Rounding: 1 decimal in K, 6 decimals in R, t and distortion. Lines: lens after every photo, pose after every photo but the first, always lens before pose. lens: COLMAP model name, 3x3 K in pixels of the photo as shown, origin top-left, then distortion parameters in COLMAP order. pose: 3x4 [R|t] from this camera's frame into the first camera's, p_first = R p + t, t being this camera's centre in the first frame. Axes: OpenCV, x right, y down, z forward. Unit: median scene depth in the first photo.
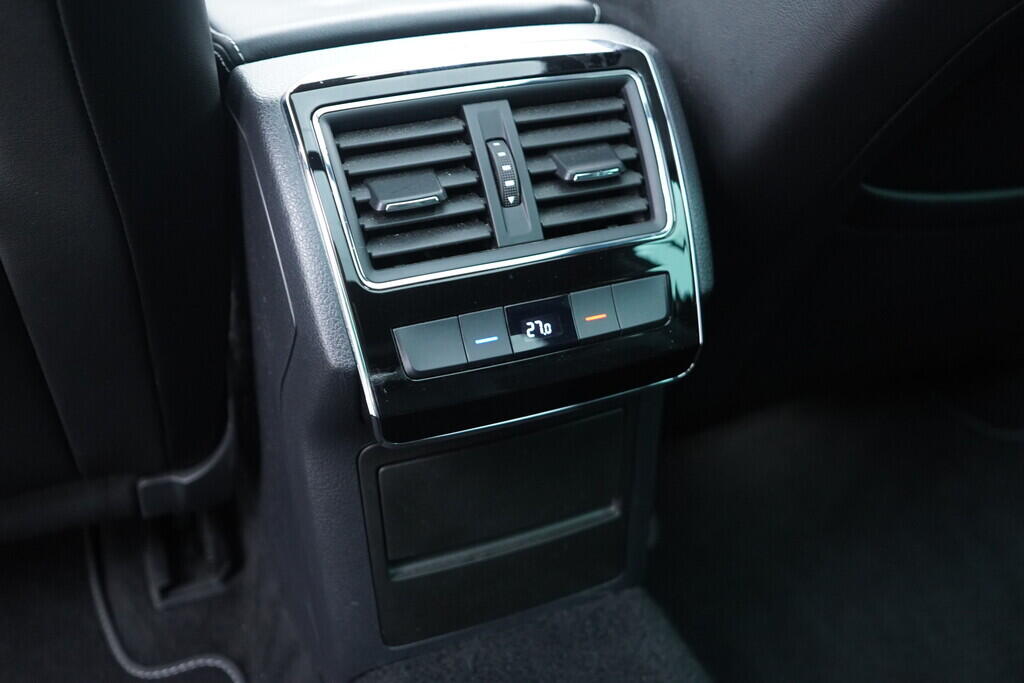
lens RADIAL K [[1039.9, 0, 512.0], [0, 1039.9, 341.5], [0, 0, 1]] dist [0.004386, -0.000882]
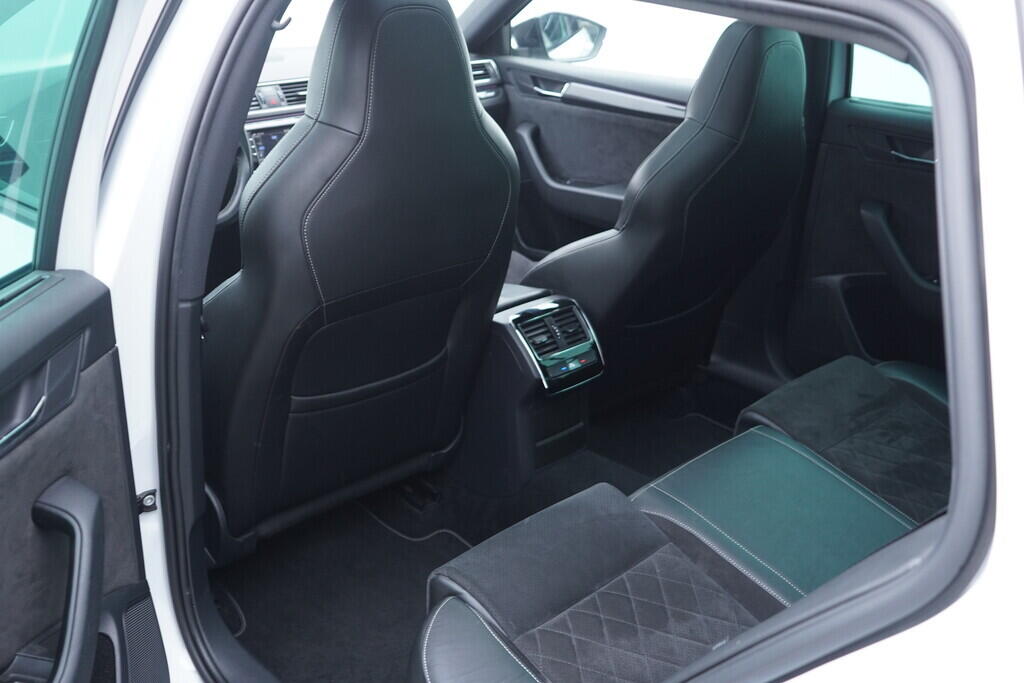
lens RADIAL K [[1039.9, 0, 512.0], [0, 1039.9, 341.5], [0, 0, 1]] dist [0.004386, -0.000882]
pose [[0.929050, -0.157095, 0.334942, -1.557776], [0.221546, 0.961323, -0.163635, 0.516957], [-0.296282, 0.226230, 0.927921, -2.810840]]
